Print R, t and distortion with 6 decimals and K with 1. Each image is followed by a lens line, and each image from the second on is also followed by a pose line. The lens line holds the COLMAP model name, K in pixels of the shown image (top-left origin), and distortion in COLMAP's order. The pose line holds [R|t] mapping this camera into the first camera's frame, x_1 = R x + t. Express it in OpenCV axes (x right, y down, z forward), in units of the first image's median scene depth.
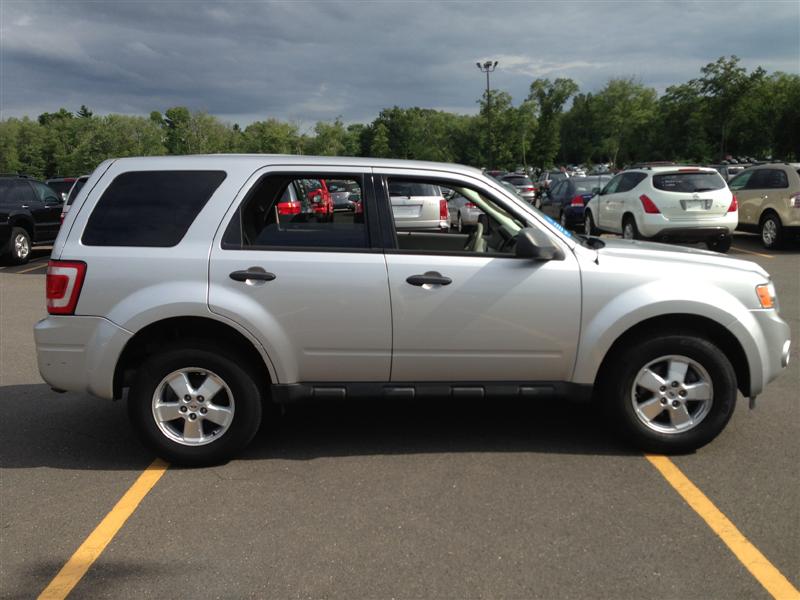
lens RADIAL K [[721.1, 0, 400.0], [0, 721.1, 300.0], [0, 0, 1]] dist [0.123200, -0.209908]
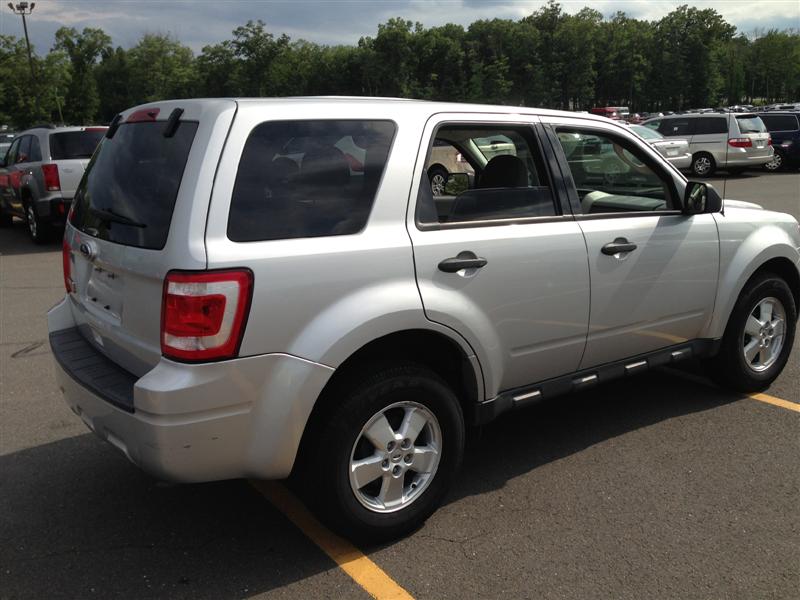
lens RADIAL K [[721.1, 0, 400.0], [0, 721.1, 300.0], [0, 0, 1]] dist [0.123200, -0.209908]
pose [[0.820162, -0.128631, 0.557484, -0.657928], [0.099235, 0.991613, 0.082807, -0.062820], [-0.563460, -0.012593, 0.826047, 0.419627]]
